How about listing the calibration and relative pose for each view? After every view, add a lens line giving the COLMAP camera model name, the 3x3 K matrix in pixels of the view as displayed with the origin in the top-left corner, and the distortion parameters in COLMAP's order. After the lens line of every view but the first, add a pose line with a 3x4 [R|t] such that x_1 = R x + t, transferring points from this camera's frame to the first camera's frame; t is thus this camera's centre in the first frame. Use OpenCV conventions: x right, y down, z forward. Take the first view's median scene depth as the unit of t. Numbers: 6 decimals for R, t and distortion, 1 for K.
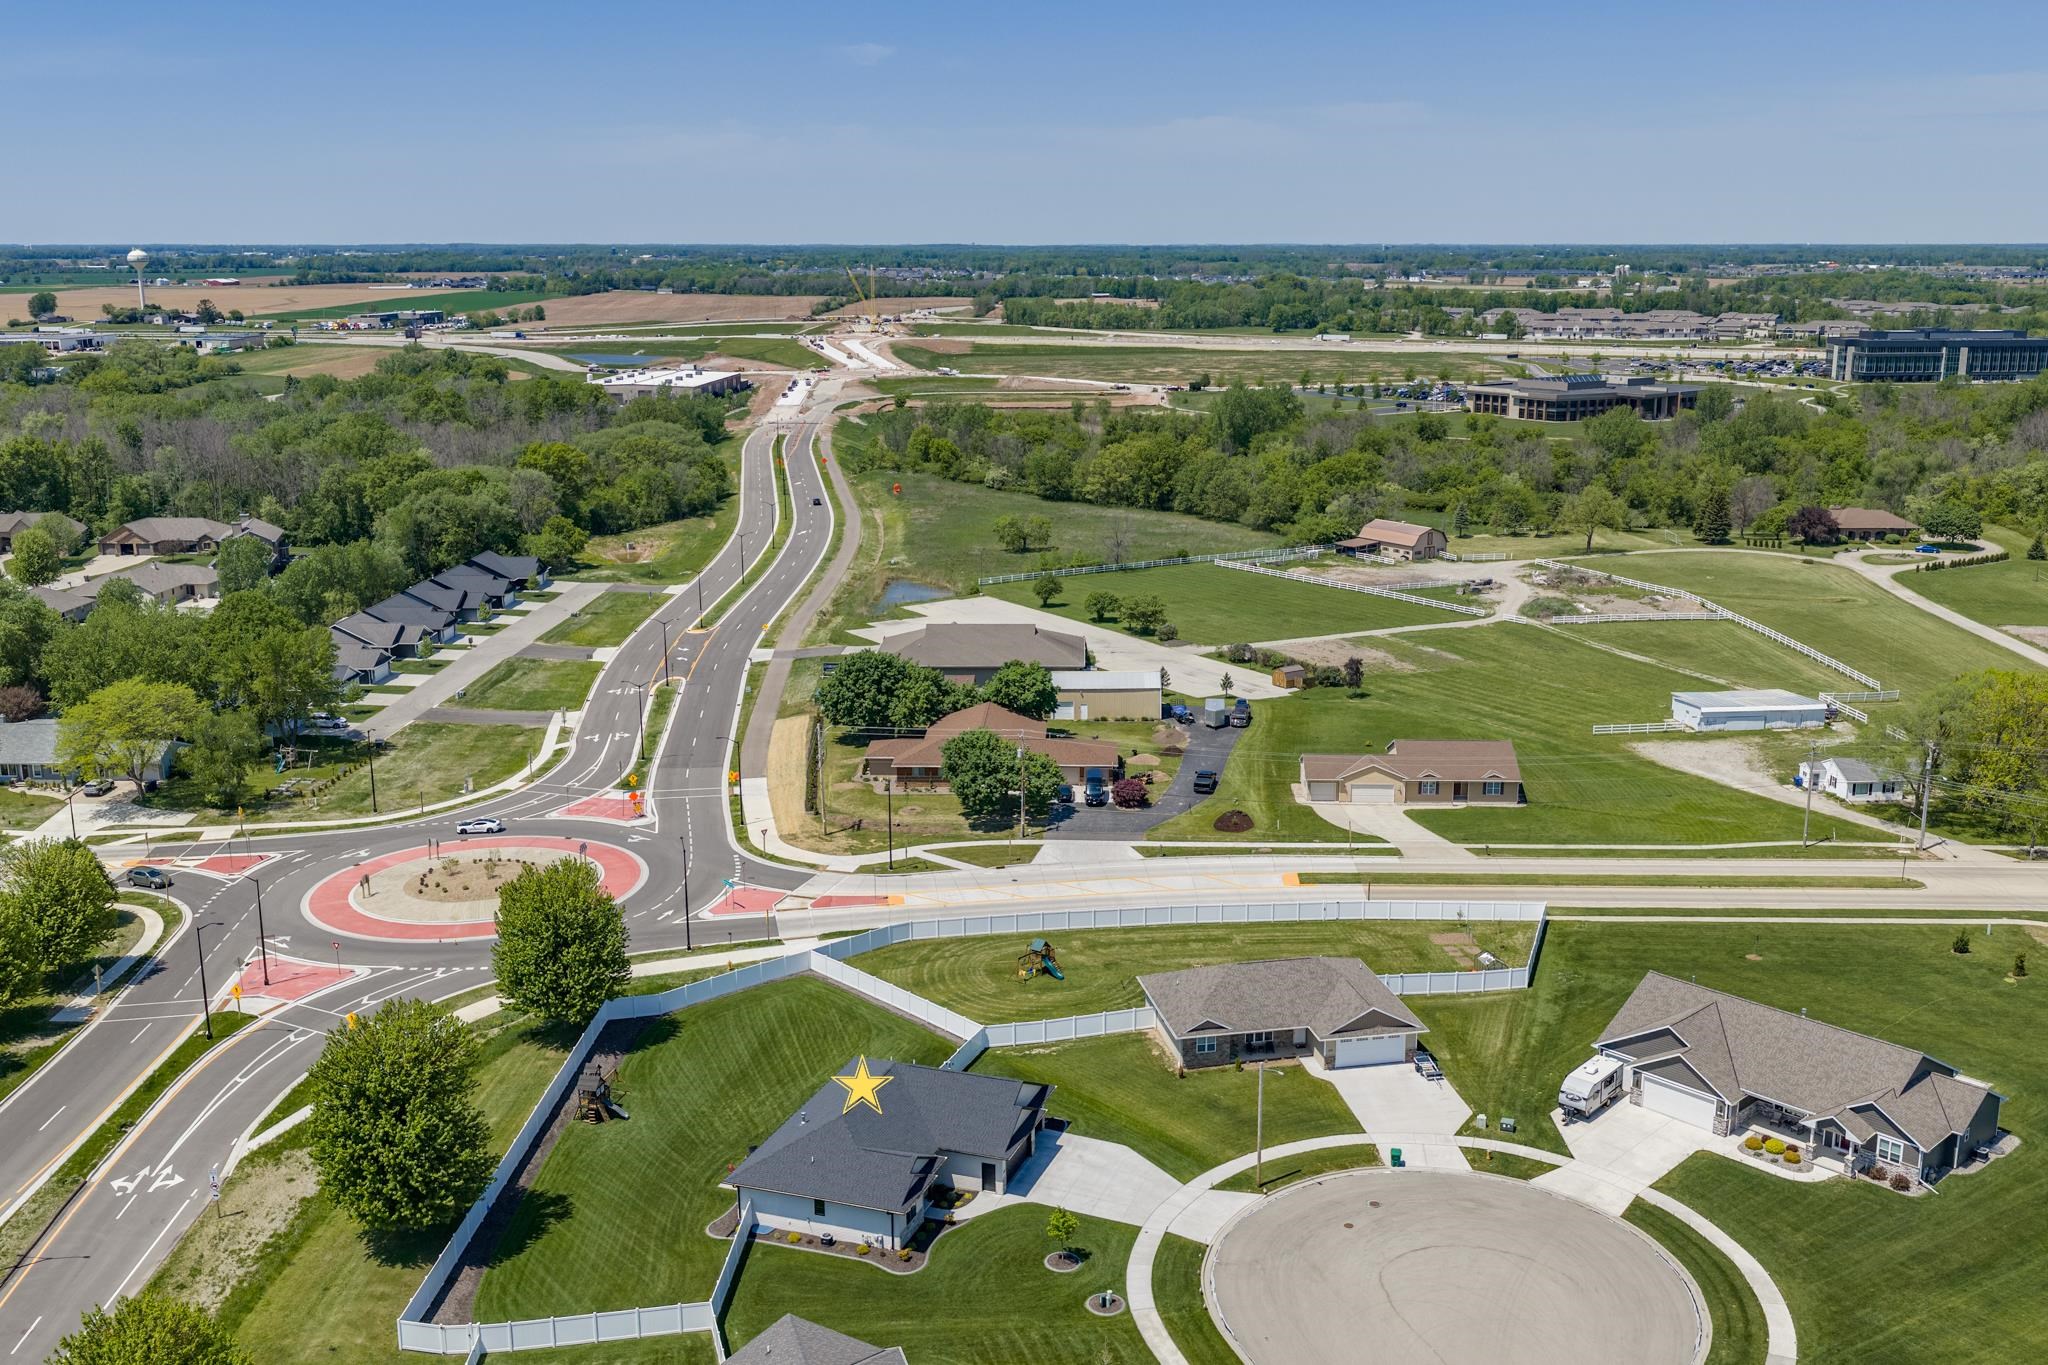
lens RADIAL K [[1797.4, 0, 1024.0], [0, 1797.4, 682.5], [0, 0, 1]] dist [0.014830, -0.010034]
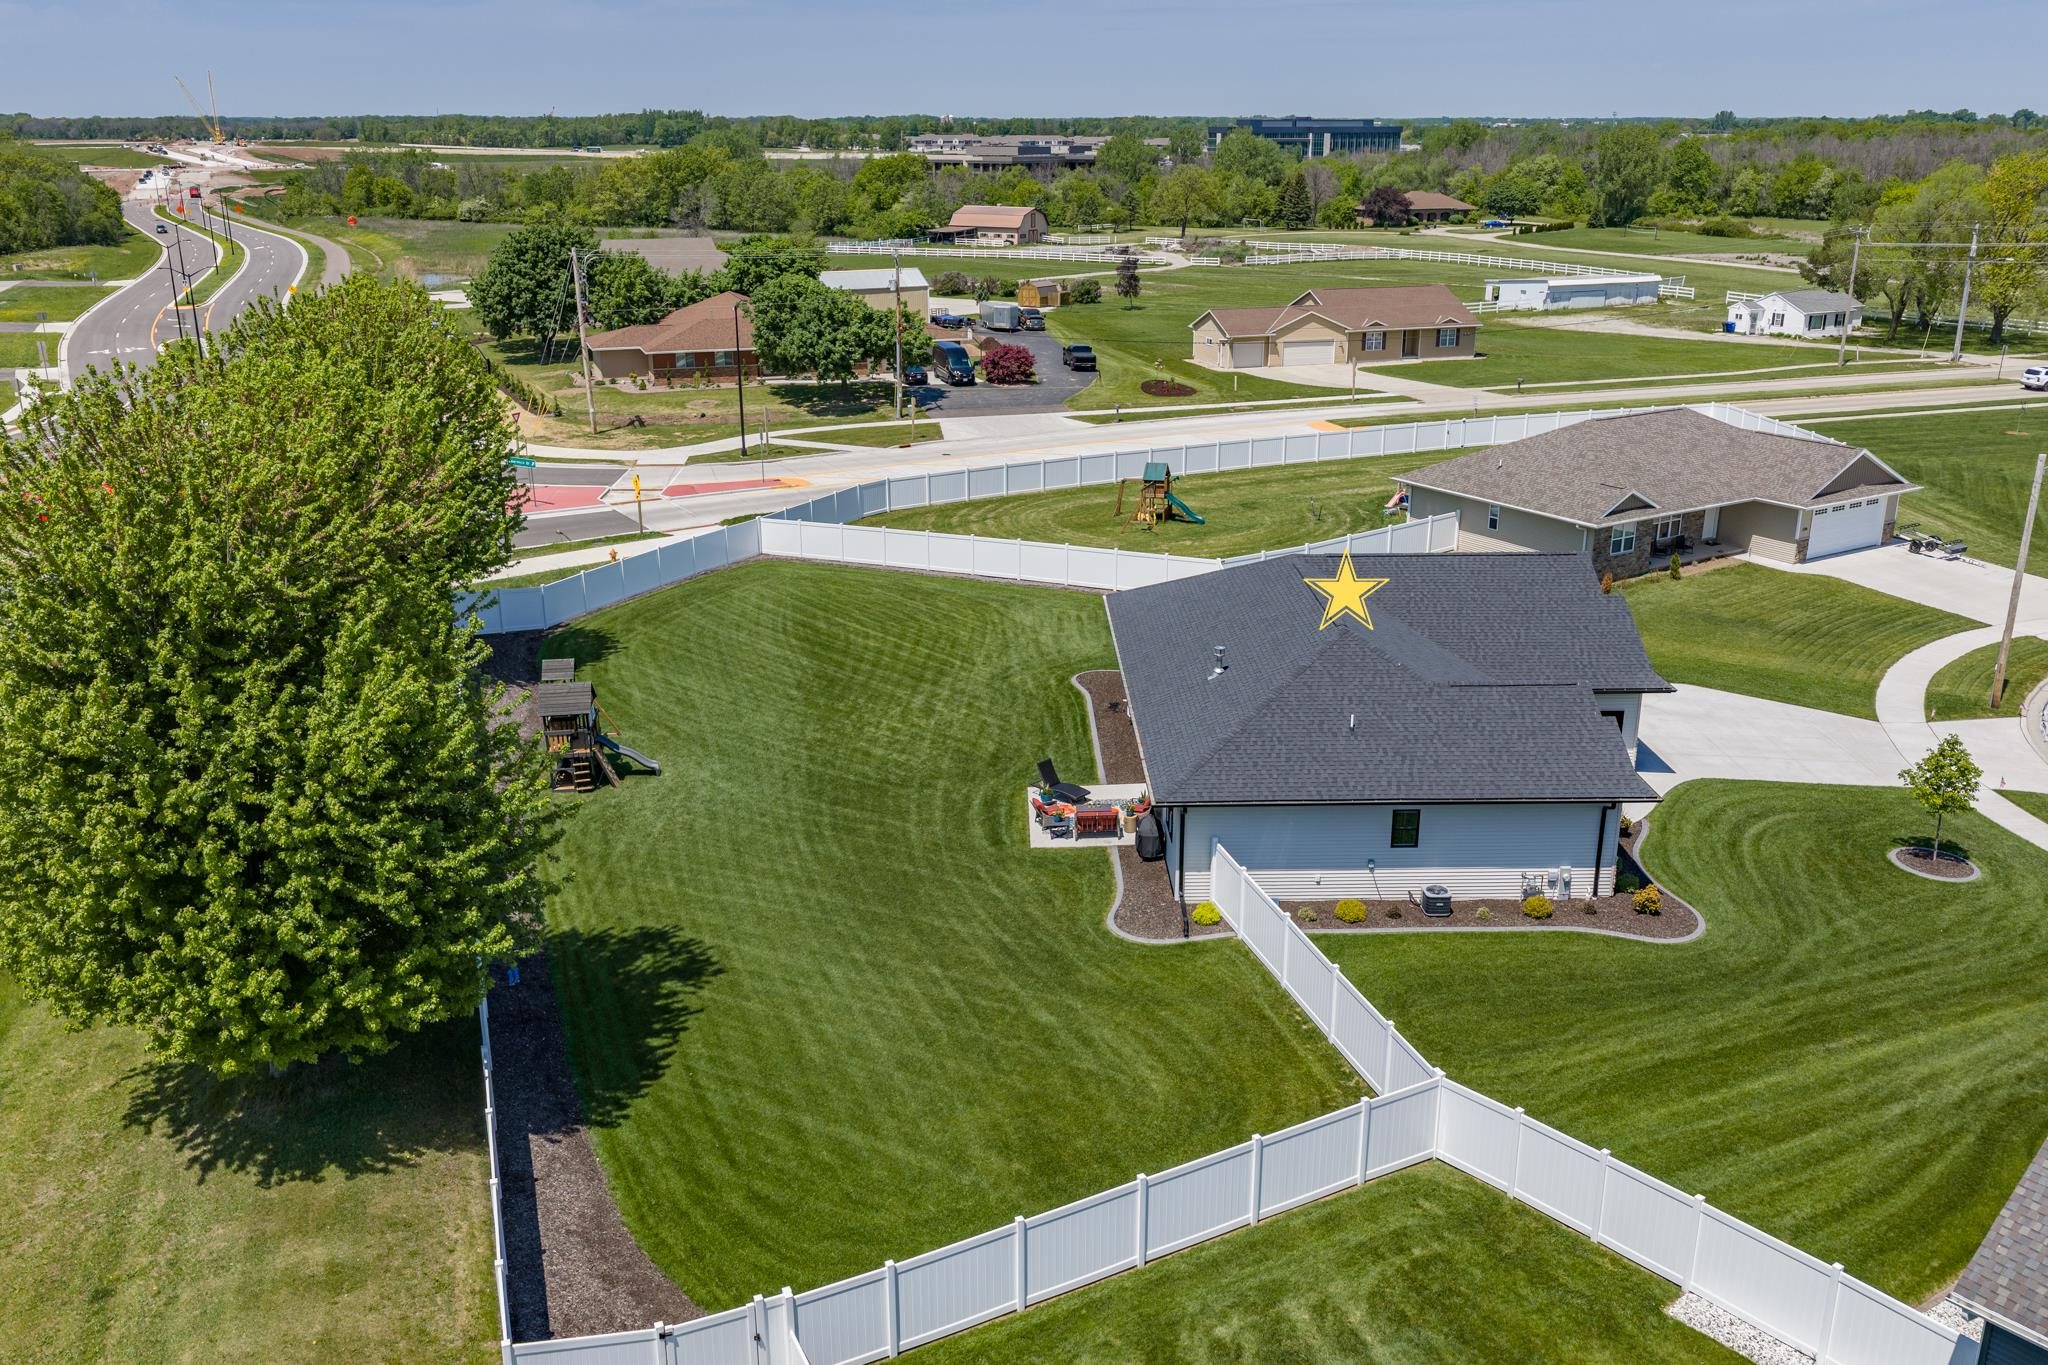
lens RADIAL K [[1721.9, 0, 1024.0], [0, 1721.9, 682.5], [0, 0, 1]] dist [-0.000092, 0.001210]
pose [[0.938870, -0.107749, 0.326975, -0.167273], [0.076543, 0.991320, 0.106891, 0.112276], [-0.335654, -0.075329, 0.938968, 0.355288]]
